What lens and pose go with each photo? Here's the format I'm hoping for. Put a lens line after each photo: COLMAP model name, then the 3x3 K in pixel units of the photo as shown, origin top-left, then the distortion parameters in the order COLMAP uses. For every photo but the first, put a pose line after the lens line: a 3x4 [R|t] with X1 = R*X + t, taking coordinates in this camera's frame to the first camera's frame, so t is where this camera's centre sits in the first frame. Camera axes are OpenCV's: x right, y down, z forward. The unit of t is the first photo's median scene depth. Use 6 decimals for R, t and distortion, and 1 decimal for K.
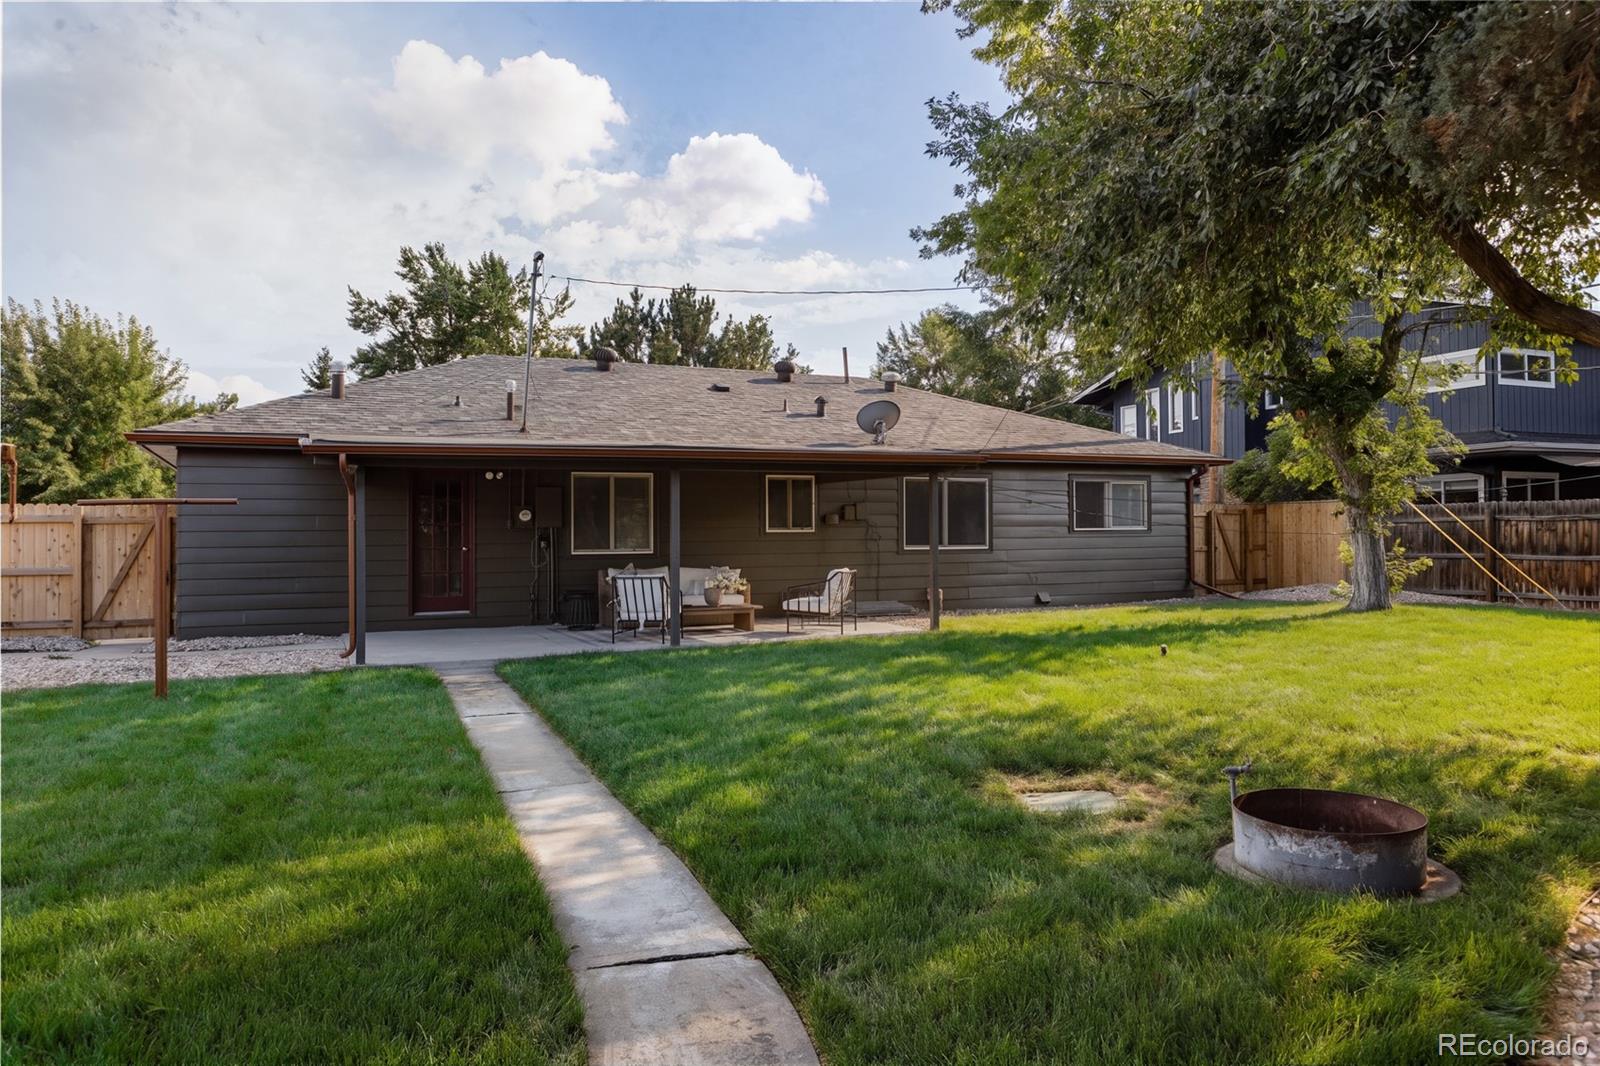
lens RADIAL K [[1176.2, 0, 800.0], [0, 1176.2, 533.0], [0, 0, 1]] dist [-0.007462, 0.000440]
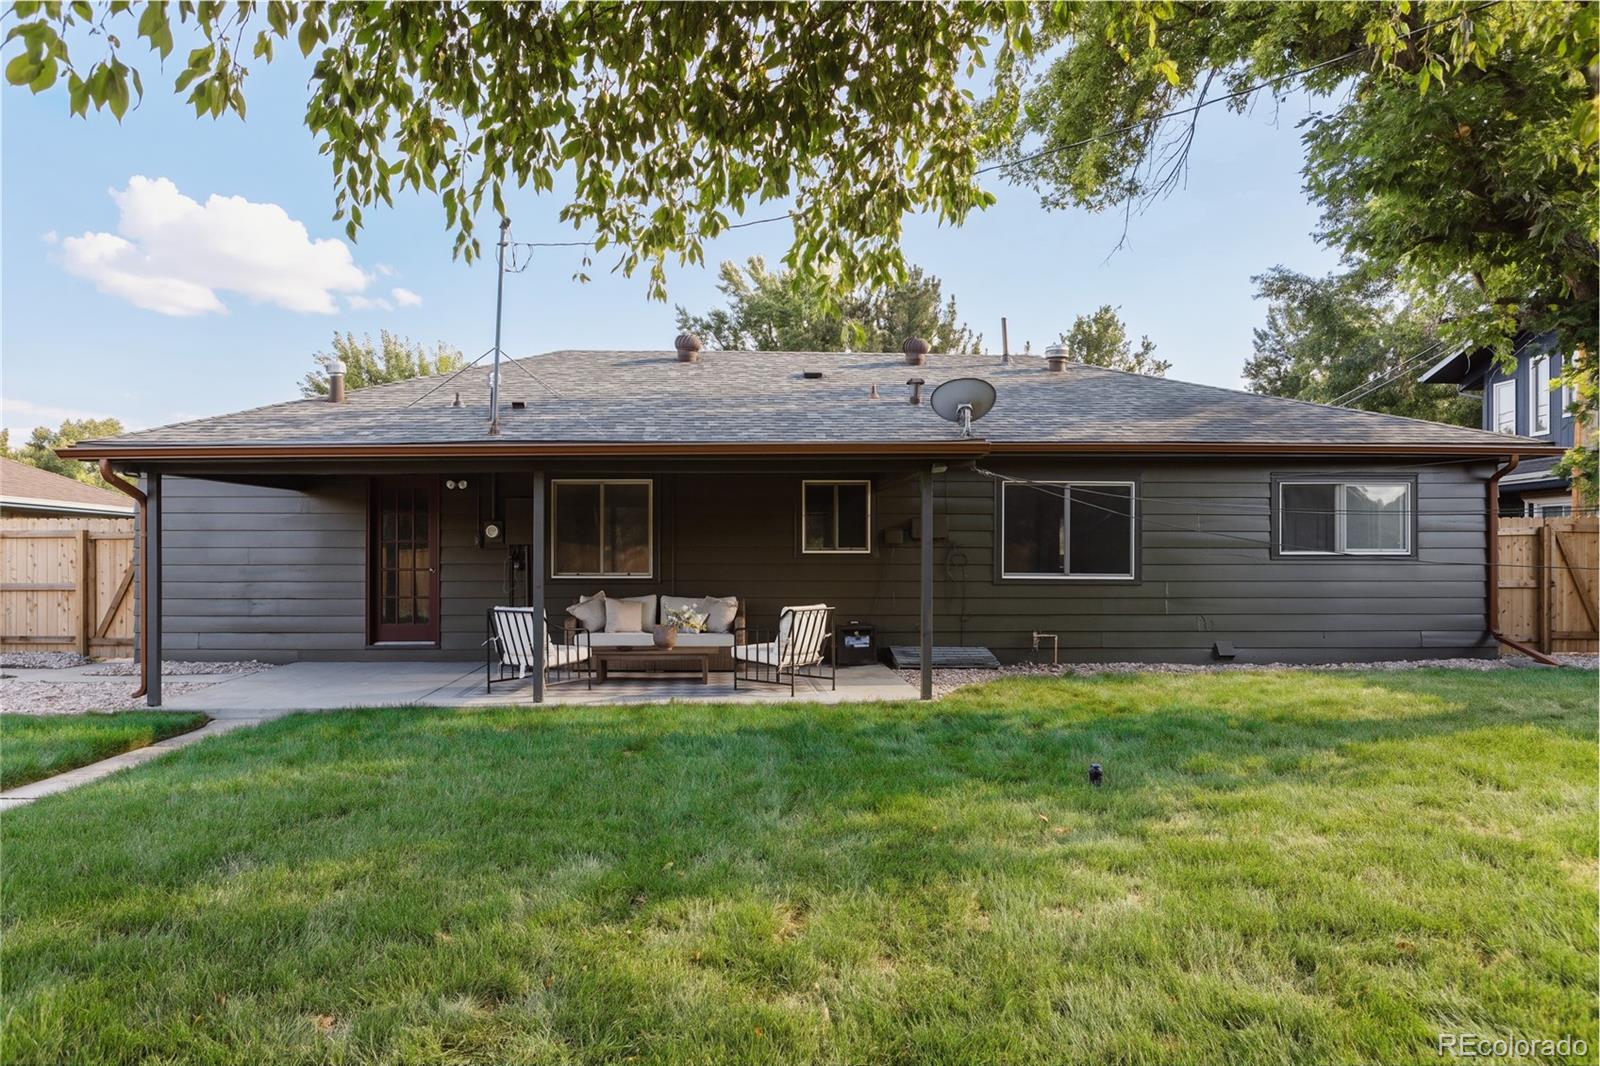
lens RADIAL K [[1166.9, 0, 800.1], [0, 1166.9, 560.6], [0, 0, 1]] dist [-0.000762, 0.002394]
pose [[0.922884, 0.012196, -0.384884, 0.237788], [-0.008466, 0.999899, 0.011384, -0.004173], [0.384984, -0.007248, 0.922895, 0.257281]]
